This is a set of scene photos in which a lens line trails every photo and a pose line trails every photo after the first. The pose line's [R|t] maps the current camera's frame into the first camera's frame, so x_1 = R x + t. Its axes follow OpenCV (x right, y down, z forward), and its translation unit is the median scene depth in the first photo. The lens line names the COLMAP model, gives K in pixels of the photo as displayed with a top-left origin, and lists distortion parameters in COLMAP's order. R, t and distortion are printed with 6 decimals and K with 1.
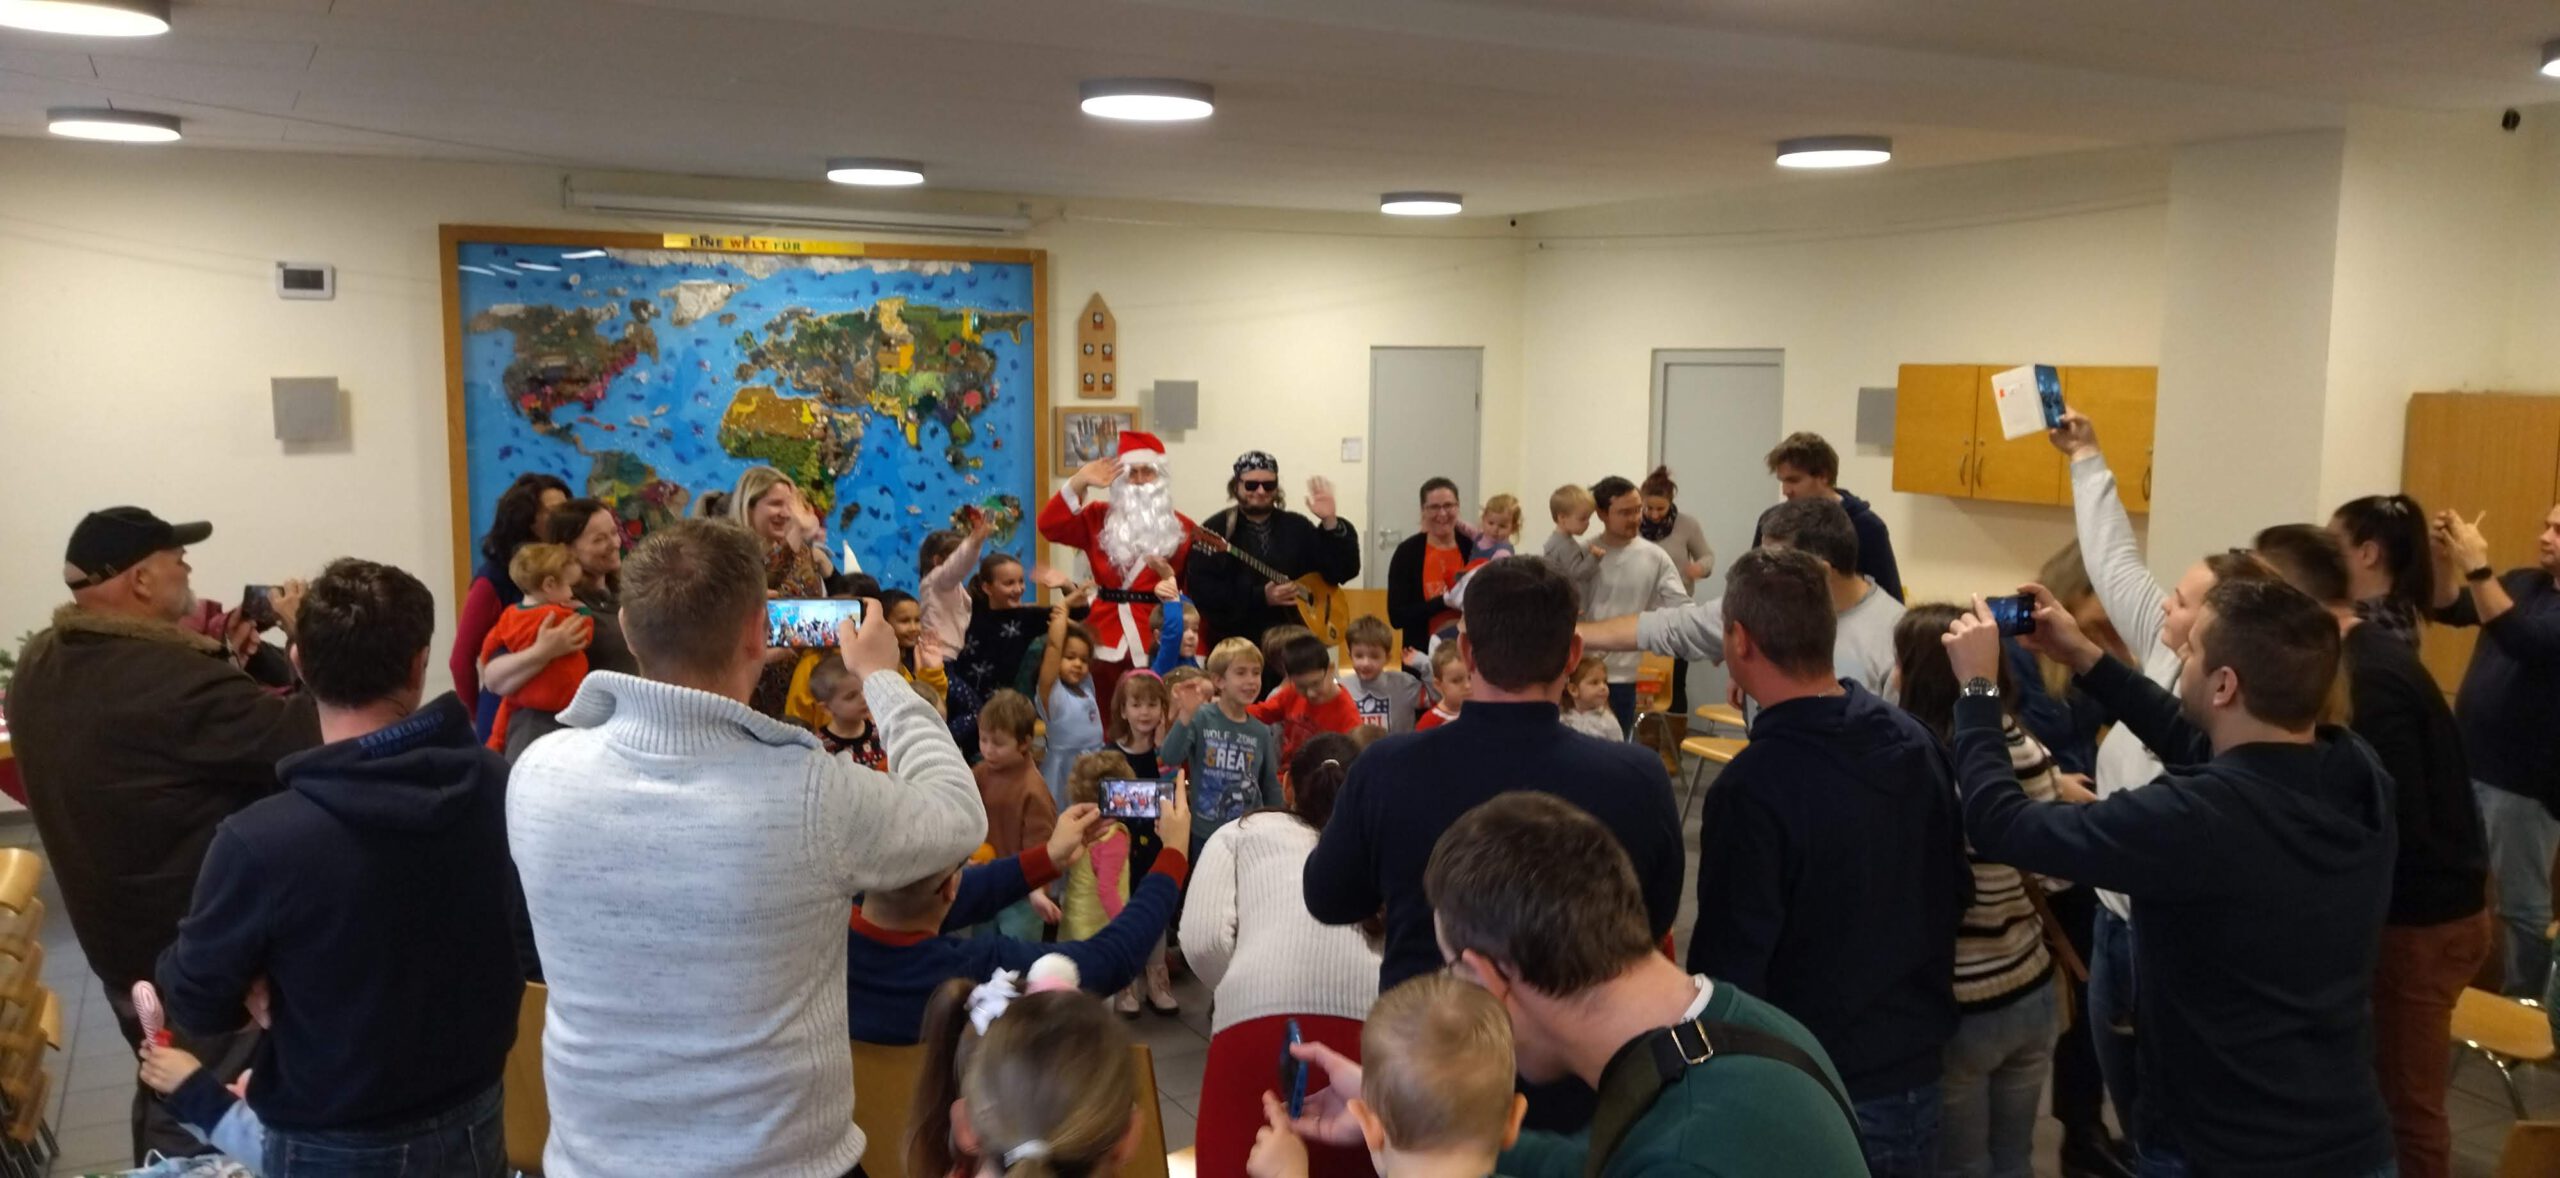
lens RADIAL K [[1920.8, 0, 1285.0], [0, 1920.8, 582.8], [0, 0, 1]] dist [0.047236, -0.071301]
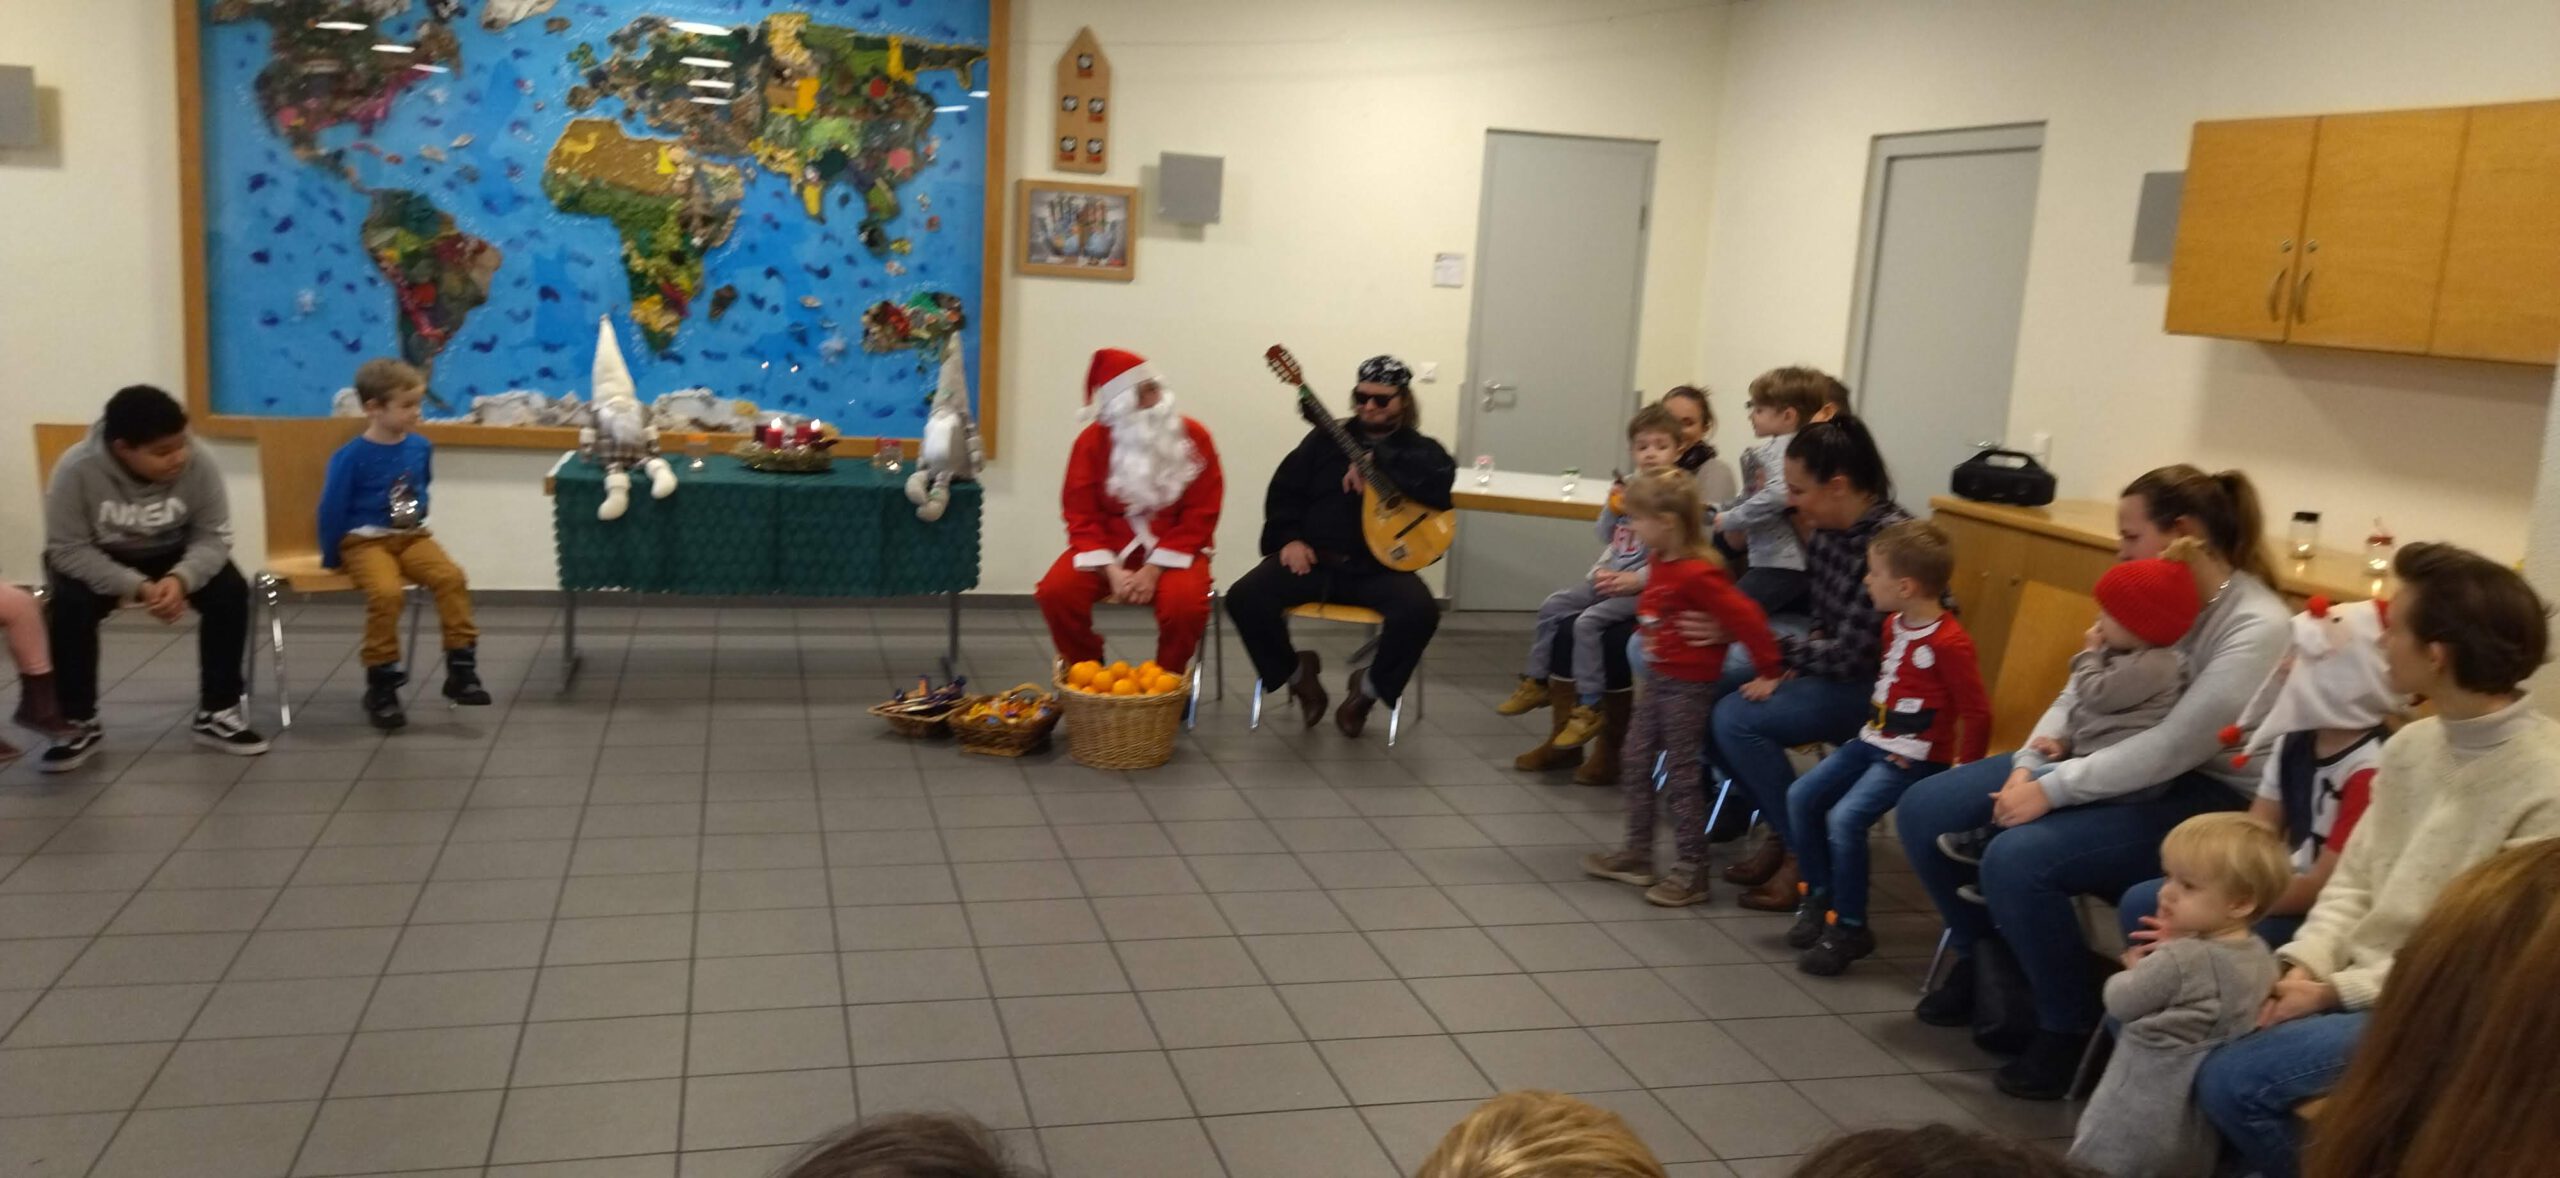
lens RADIAL K [[1930.1, 0, 1275.1], [0, 1930.1, 580.3], [0, 0, 1]] dist [0.087729, -0.142318]
pose [[0.970537, 0.087090, -0.224661, 0.169833], [-0.077475, 0.995674, 0.051284, 0.018343], [0.228155, -0.032368, 0.973087, 0.301362]]
